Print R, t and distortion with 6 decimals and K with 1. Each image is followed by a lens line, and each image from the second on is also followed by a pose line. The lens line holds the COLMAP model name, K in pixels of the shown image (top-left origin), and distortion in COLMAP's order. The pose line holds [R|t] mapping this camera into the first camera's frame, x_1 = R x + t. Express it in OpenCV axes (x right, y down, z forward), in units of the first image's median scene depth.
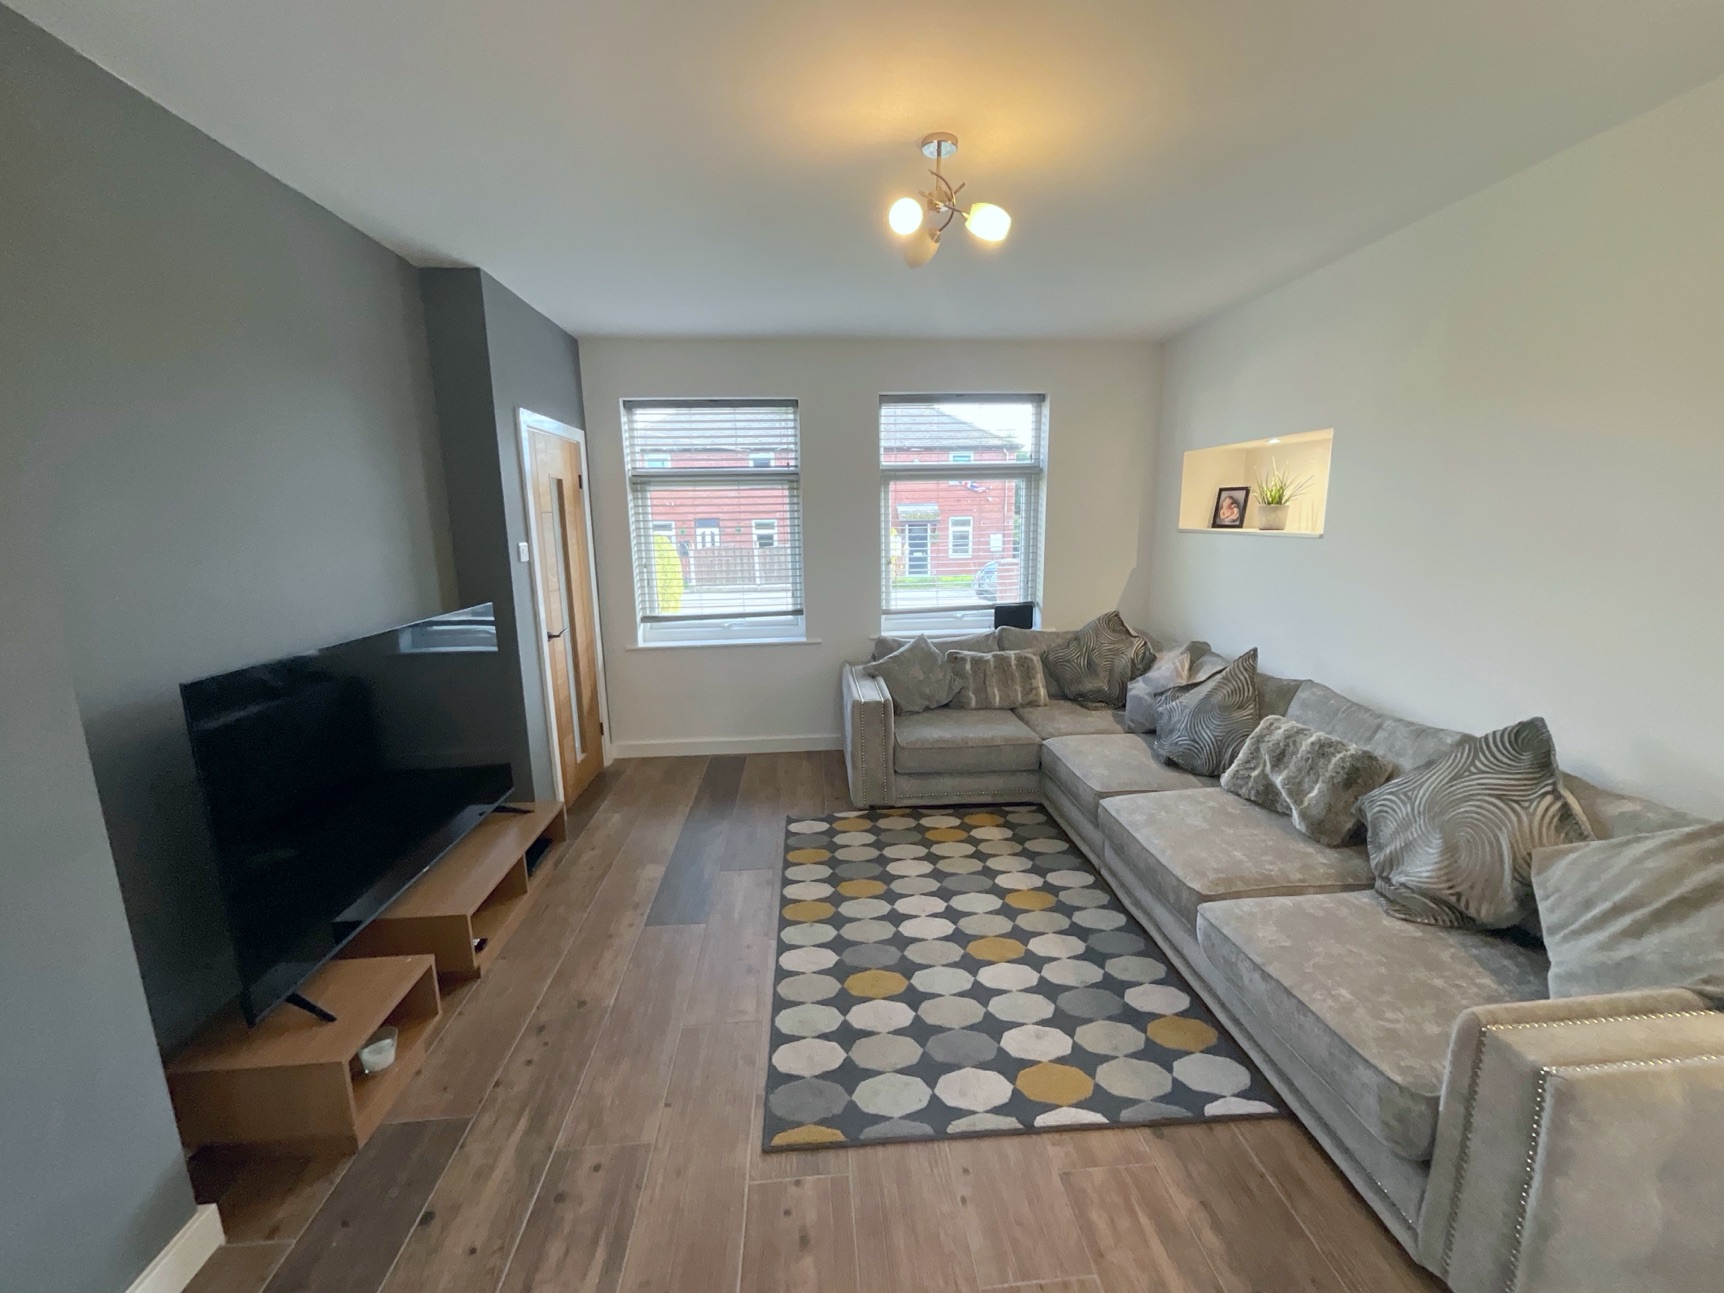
lens RADIAL K [[702.2, 0, 863.2], [0, 702.2, 643.0], [0, 0, 1]] dist [-0.012381, 0.010987]
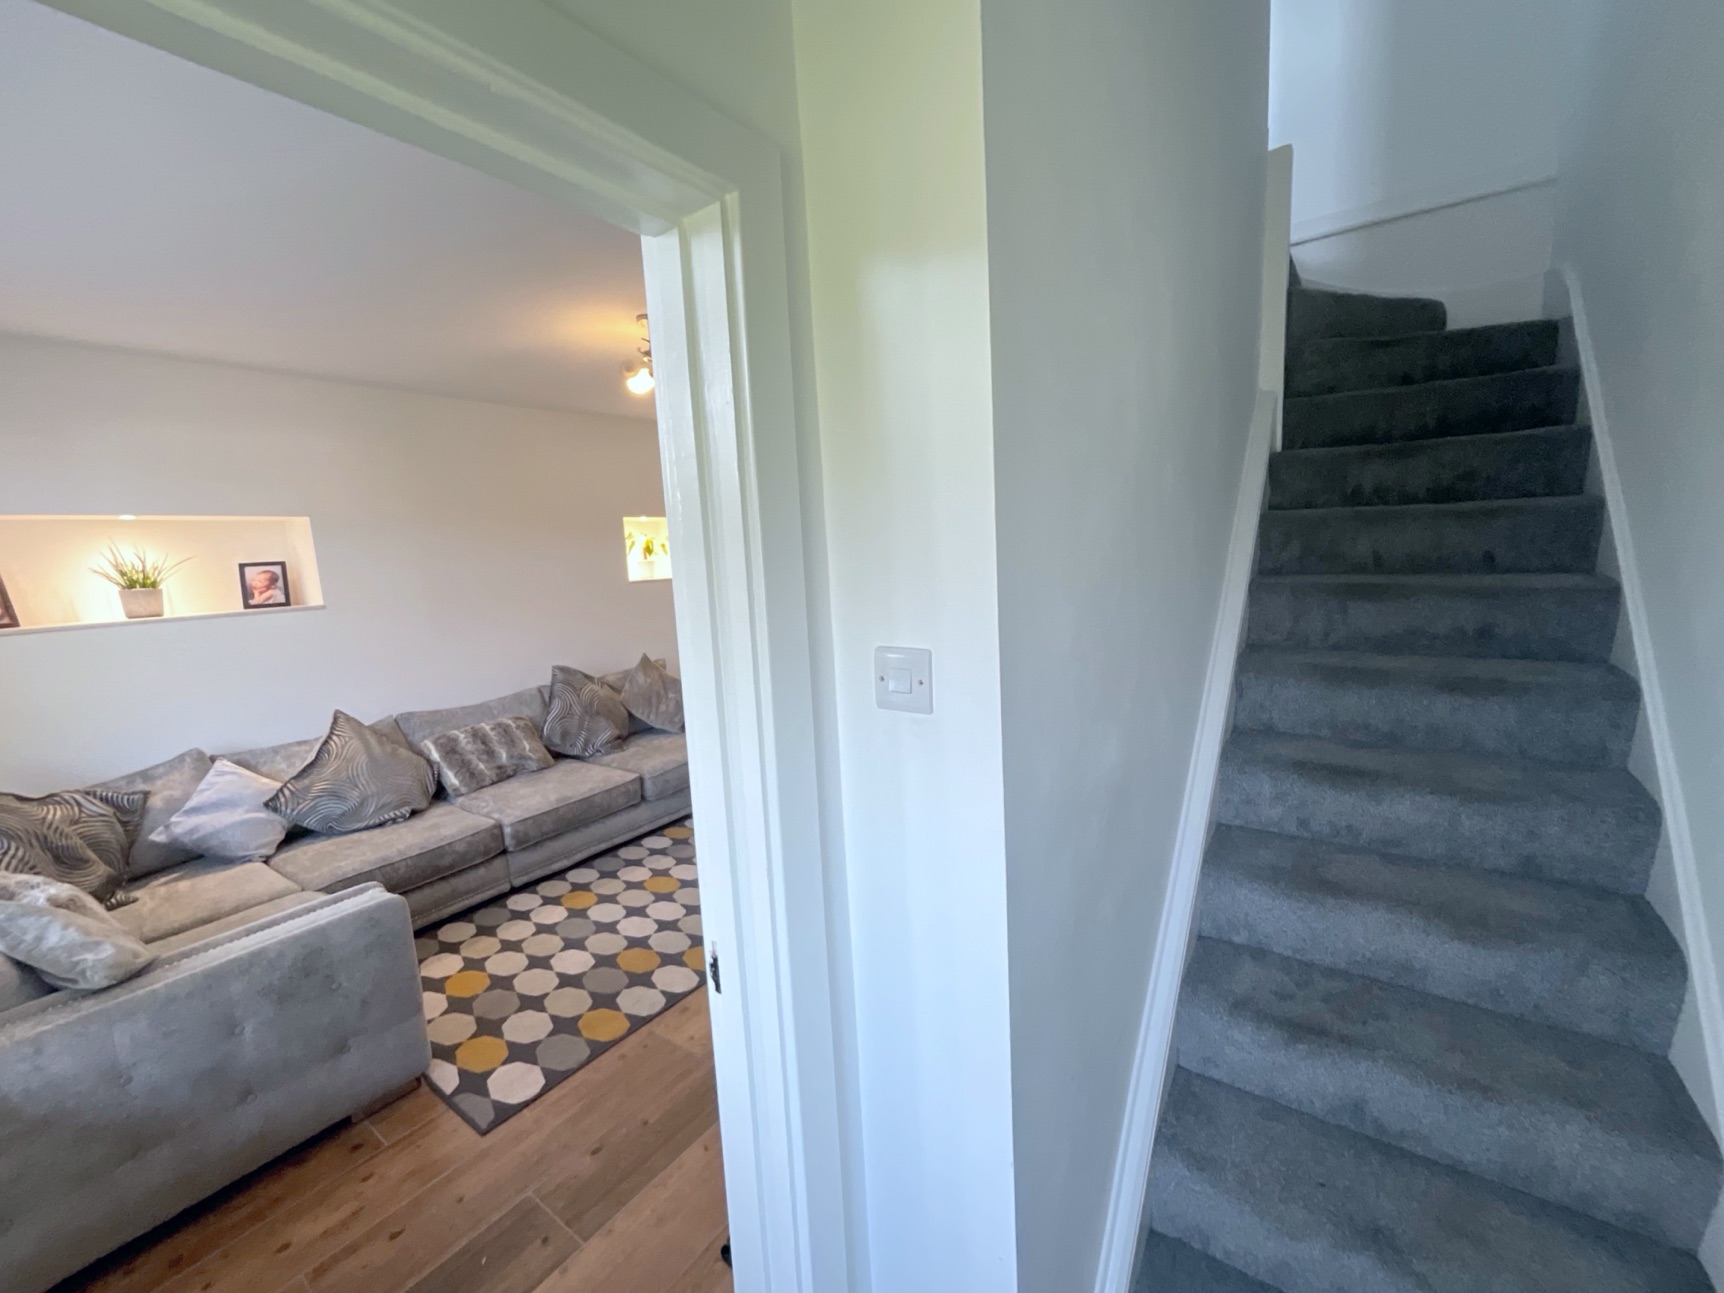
lens RADIAL K [[704.1, 0, 851.6], [0, 704.1, 644.1], [0, 0, 1]] dist [0.019127, 0.000446]
pose [[-0.750124, -0.035522, 0.660343, -0.809518], [0.181748, 0.949029, 0.257510, -0.242907], [-0.635832, 0.313180, -0.705434, 1.315355]]
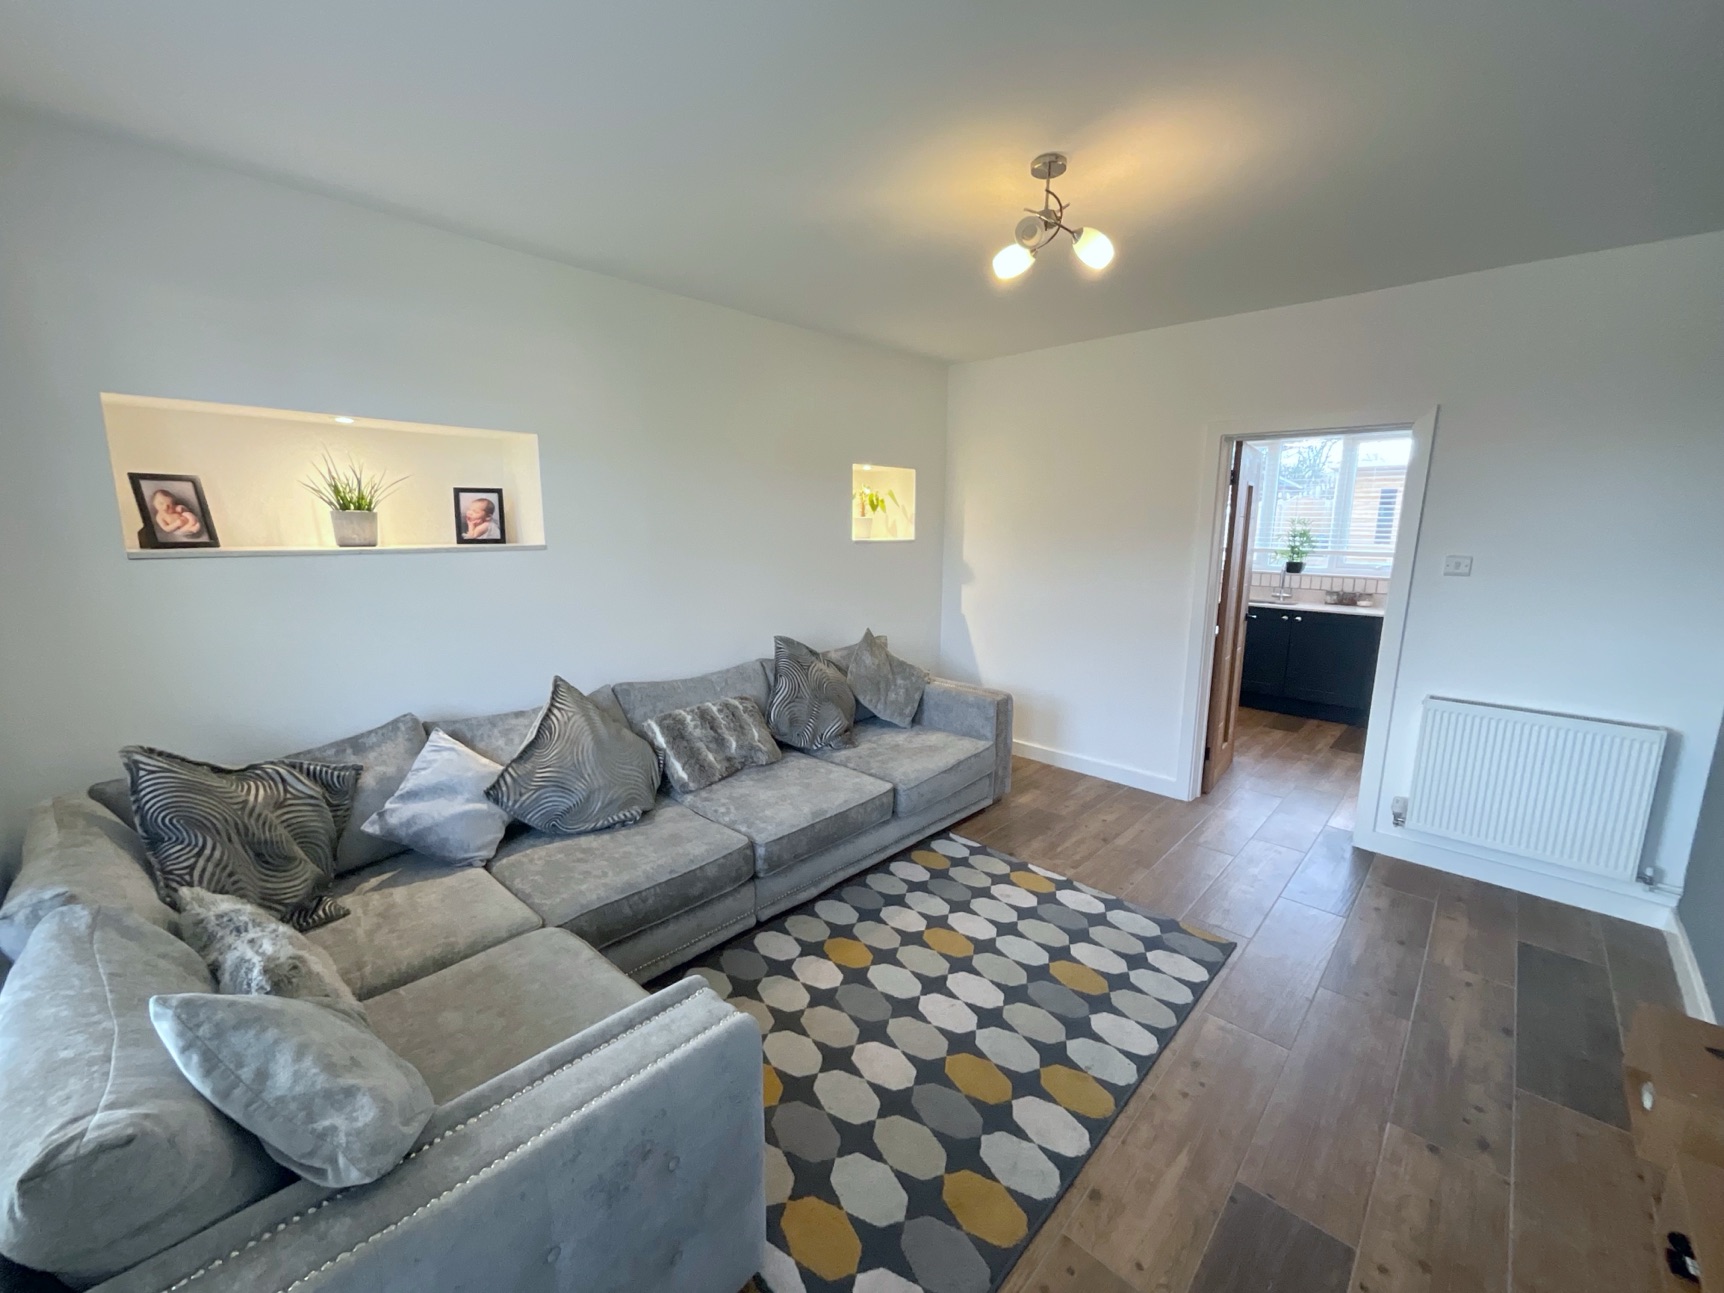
lens RADIAL K [[698.9, 0, 862.7], [0, 698.9, 645.4], [0, 0, 1]] dist [-0.001686, 0.000998]
pose [[-0.672478, -0.123173, 0.729796, -0.353569], [0.132878, 0.949939, 0.282771, -0.240791], [-0.728091, 0.287131, -0.622446, 1.334190]]
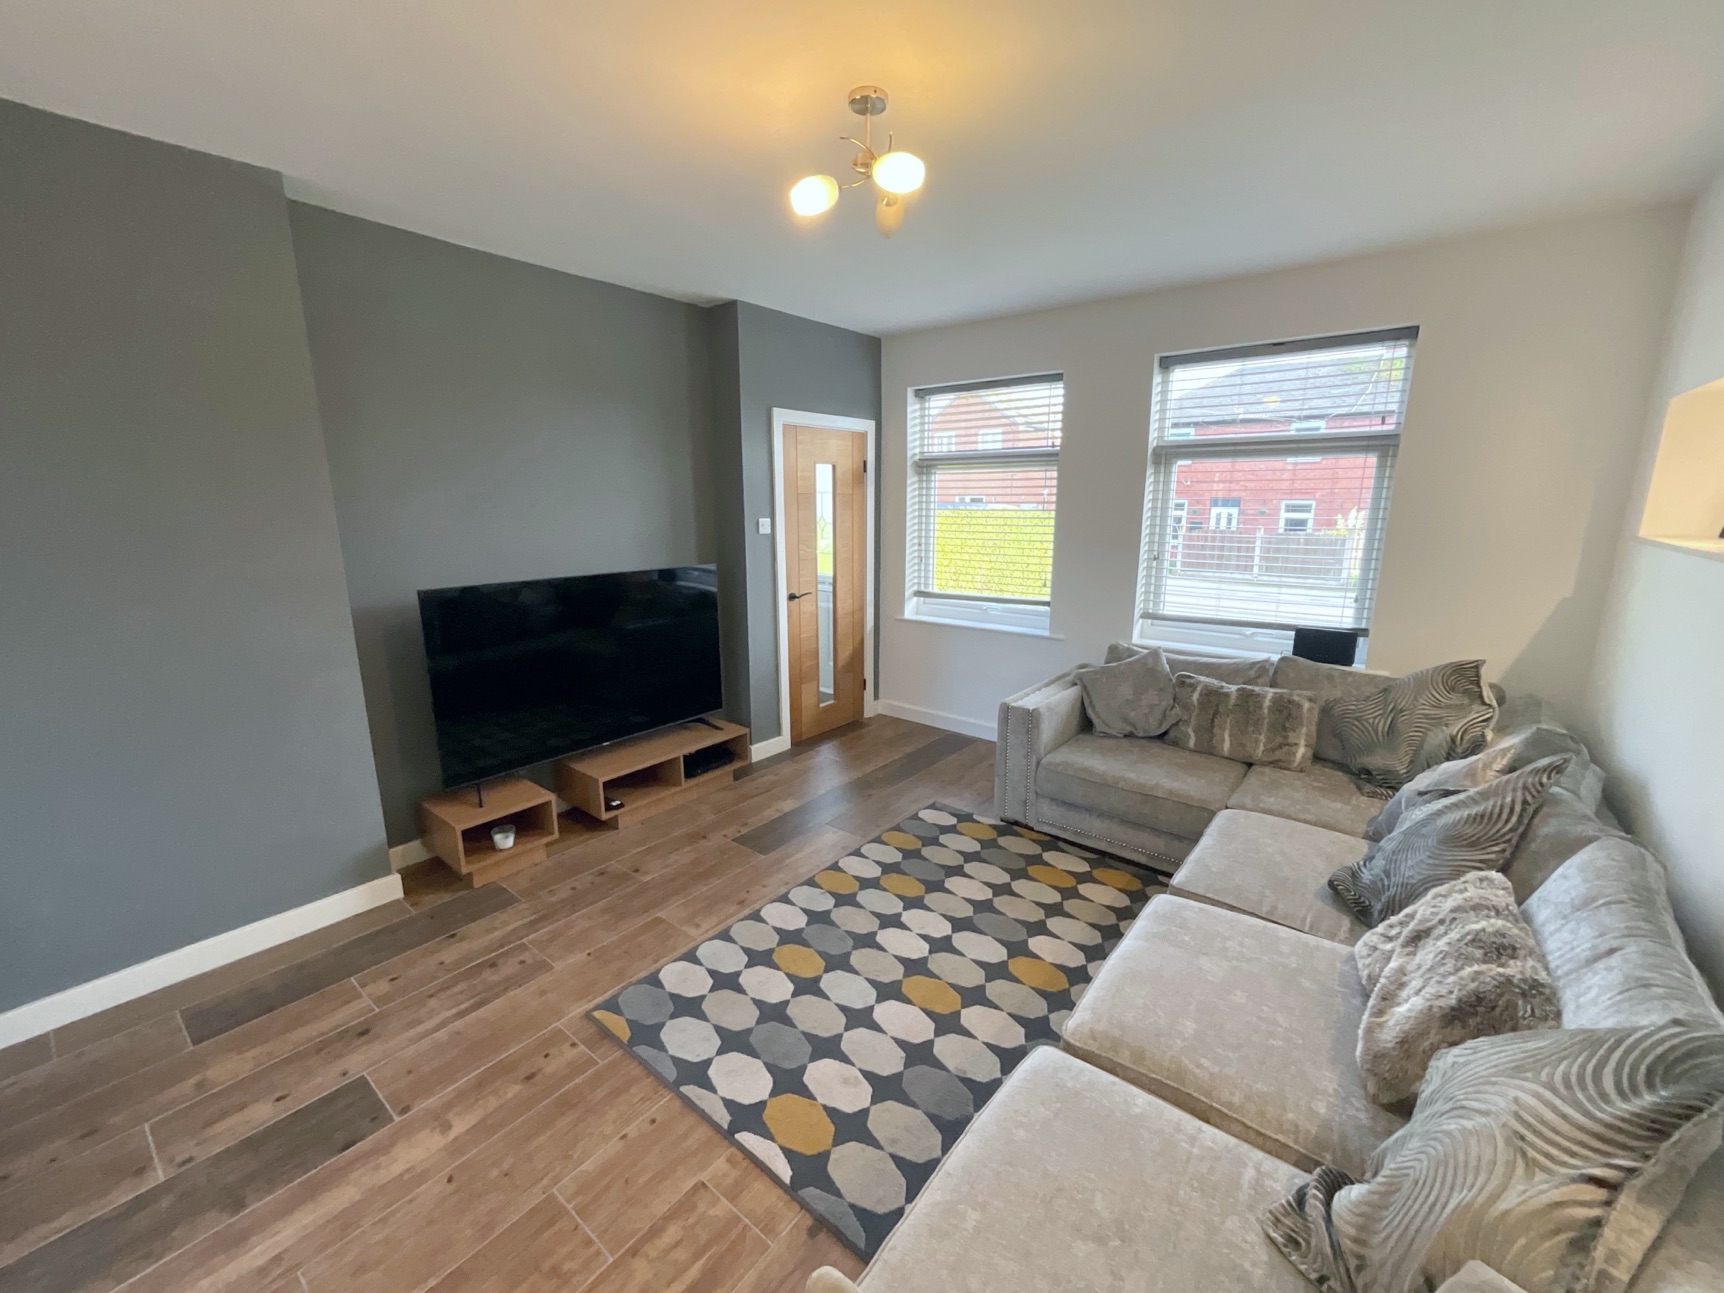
lens RADIAL K [[701.9, 0, 859.7], [0, 701.9, 643.7], [0, 0, 1]] dist [-0.001423, -0.000255]
pose [[0.726417, 0.156115, -0.669288, 0.541153], [-0.133404, 0.987365, 0.085517, -0.057419], [0.674182, 0.027164, 0.738066, 0.219641]]
